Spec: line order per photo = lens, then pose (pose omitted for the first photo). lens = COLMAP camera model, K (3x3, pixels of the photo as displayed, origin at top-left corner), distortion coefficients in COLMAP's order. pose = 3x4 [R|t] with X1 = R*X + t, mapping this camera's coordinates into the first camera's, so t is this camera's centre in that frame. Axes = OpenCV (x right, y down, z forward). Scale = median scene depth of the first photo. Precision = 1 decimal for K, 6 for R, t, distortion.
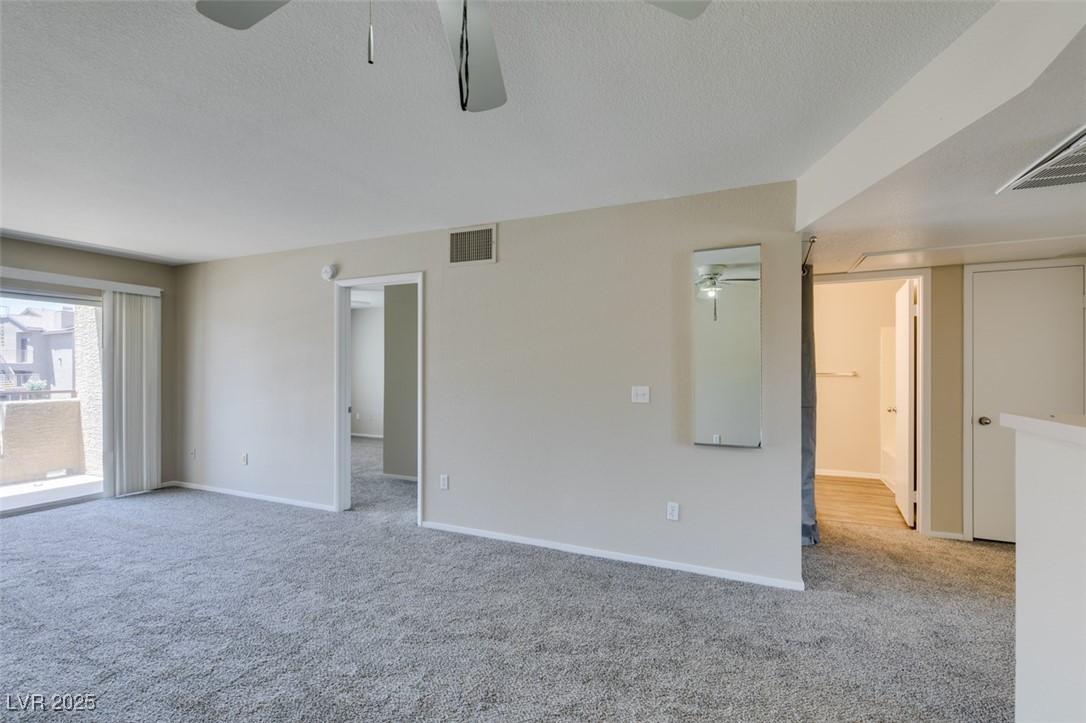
lens RADIAL K [[488.2, 0, 541.1], [0, 488.2, 370.5], [0, 0, 1]] dist [0.009640, -0.002240]
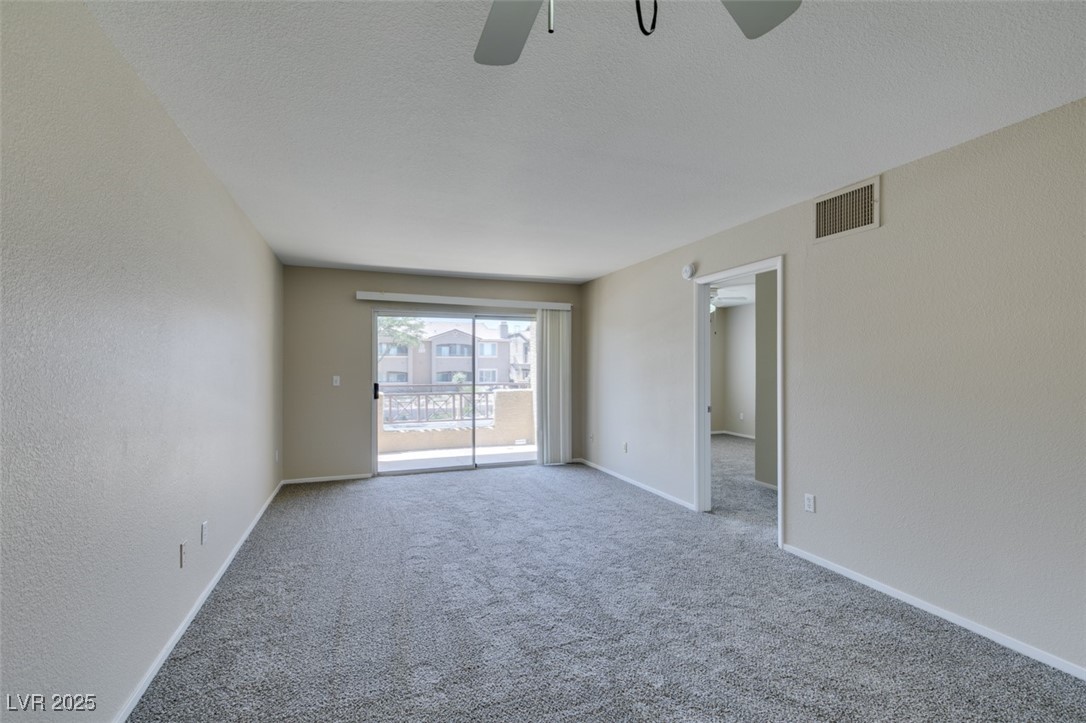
lens RADIAL K [[488.2, 0, 542.5], [0, 488.2, 364.1], [0, 0, 1]] dist [0.009640, -0.002240]
pose [[0.708430, -0.006400, -0.705752, 0.074723], [-0.000595, 0.999953, -0.009665, 0.000368], [0.705781, 0.007267, 0.708393, 0.091247]]
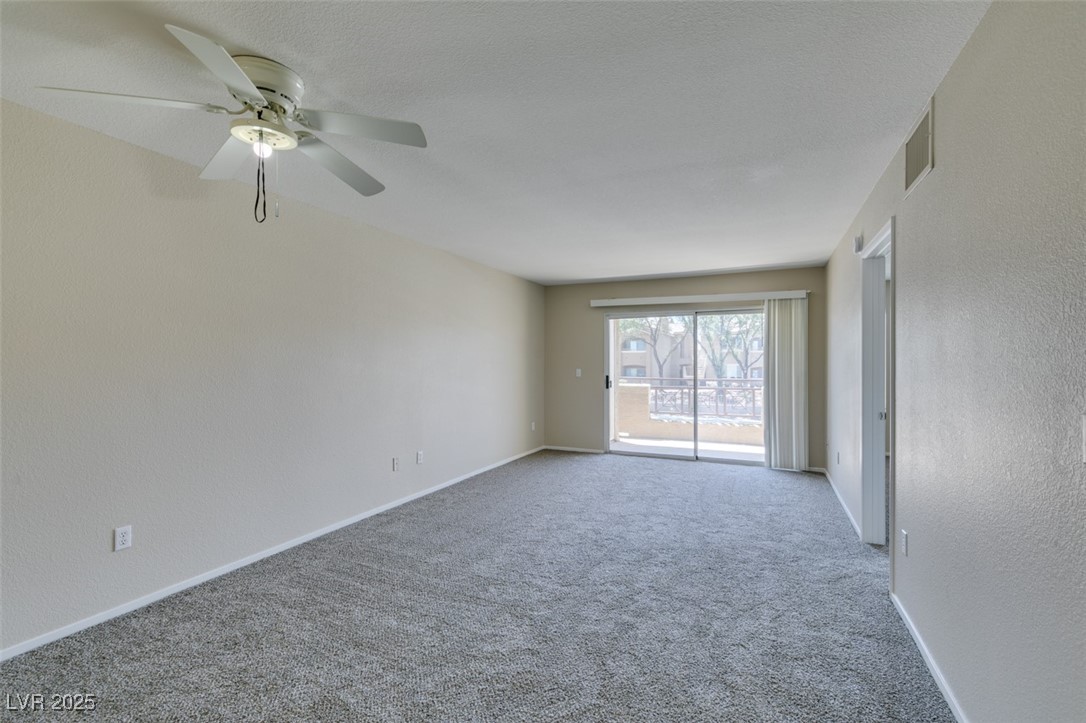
lens RADIAL K [[488.2, 0, 542.1], [0, 488.2, 370.4], [0, 0, 1]] dist [0.009640, -0.002240]
pose [[0.003033, 0.013091, -0.999910, 0.453134], [-0.005970, 0.999897, 0.013073, 0.002794], [0.999978, 0.005930, 0.003111, 0.566768]]
